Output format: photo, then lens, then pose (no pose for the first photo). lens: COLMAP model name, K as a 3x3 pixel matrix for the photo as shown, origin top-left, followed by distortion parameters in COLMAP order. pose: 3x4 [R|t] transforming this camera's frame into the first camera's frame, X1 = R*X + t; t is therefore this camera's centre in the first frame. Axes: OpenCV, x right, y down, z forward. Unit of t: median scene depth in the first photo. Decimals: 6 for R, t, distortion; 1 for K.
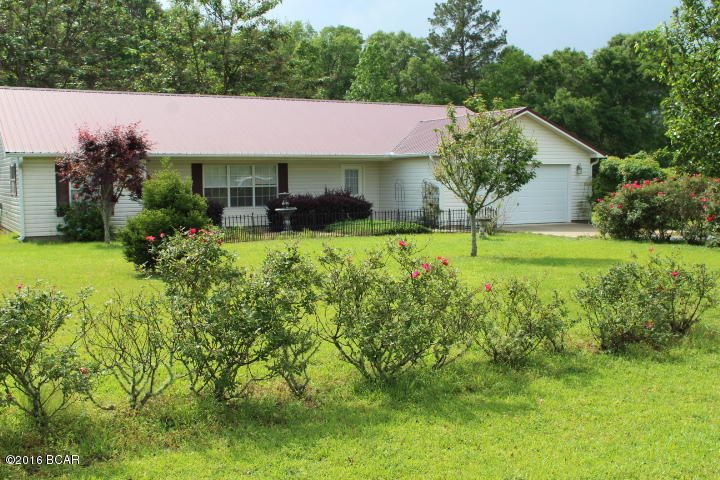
lens RADIAL K [[801.2, 0, 369.0], [0, 801.2, 238.8], [0, 0, 1]] dist [-0.117621, 0.165928]
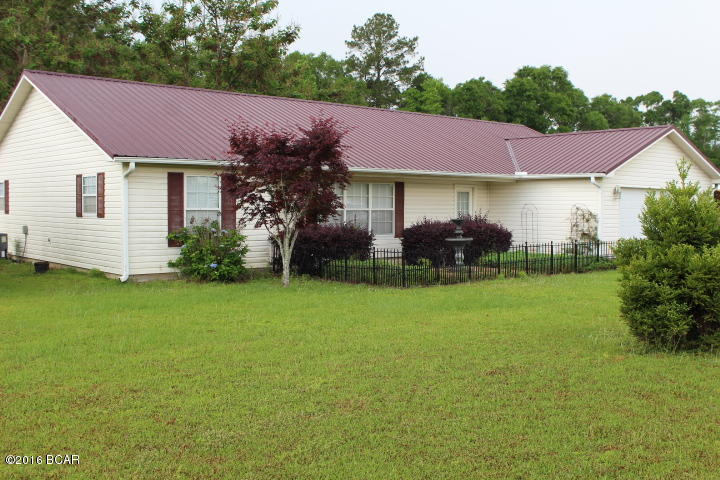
lens RADIAL K [[779.9, 0, 369.9], [0, 779.9, 238.5], [0, 0, 1]] dist [-0.115940, 0.163655]
pose [[0.980874, 0.006745, 0.194525, -0.279347], [-0.000558, 0.999493, -0.031846, -0.010703], [-0.194641, 0.031129, 0.980381, 0.215120]]
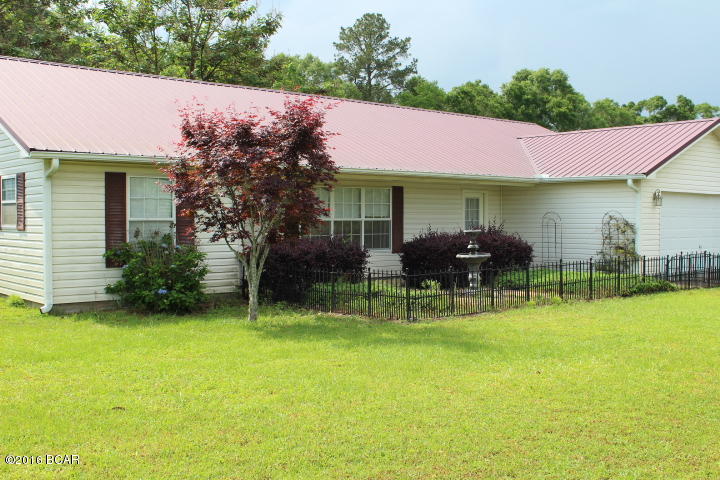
lens RADIAL K [[801.2, 0, 369.0], [0, 801.2, 238.8], [0, 0, 1]] dist [-0.117621, 0.165928]
pose [[0.978700, 0.005726, 0.205217, -0.259804], [0.003942, 0.998902, -0.046673, -0.017103], [-0.205259, 0.046488, 0.977603, 0.322961]]
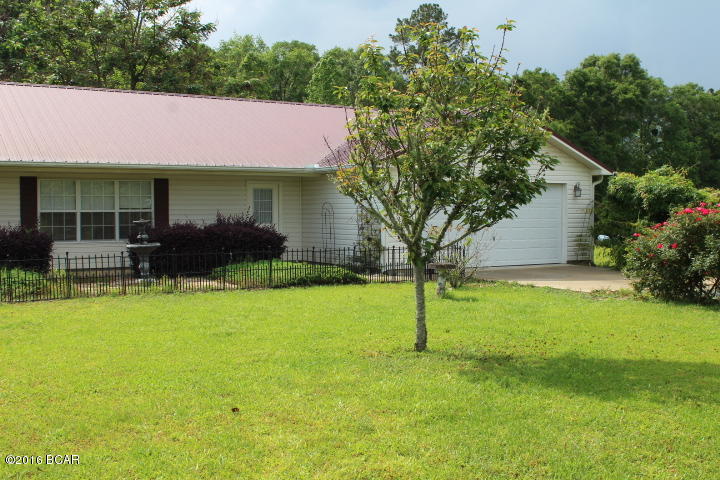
lens RADIAL K [[801.2, 0, 369.0], [0, 801.2, 238.8], [0, 0, 1]] dist [-0.117621, 0.165928]
pose [[0.999092, 0.005369, 0.042270, 0.043441], [-0.003795, 0.999300, -0.037227, -0.015577], [-0.042440, 0.037033, 0.998412, 0.282849]]
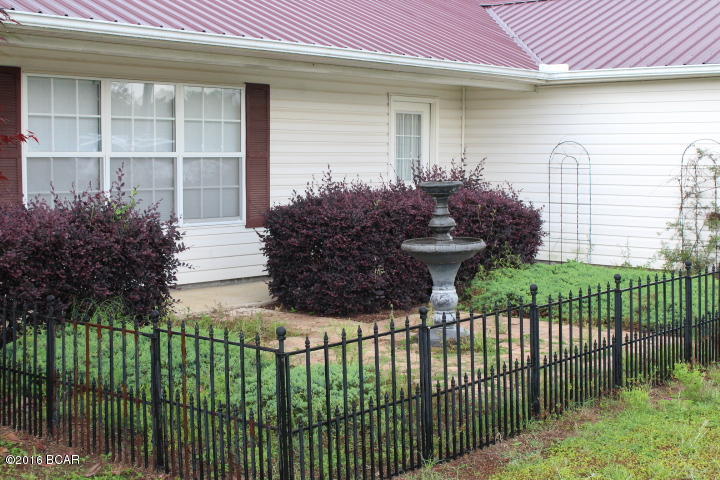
lens RADIAL K [[1065.9, 0, 360.0], [0, 1065.9, 240.0], [0, 0, 1]] dist [-0.016452, 0.081718]
pose [[0.944932, -0.010460, 0.327099, -0.198860], [0.008134, 0.999931, 0.008477, -0.034149], [-0.327165, -0.005350, 0.944952, 0.560639]]
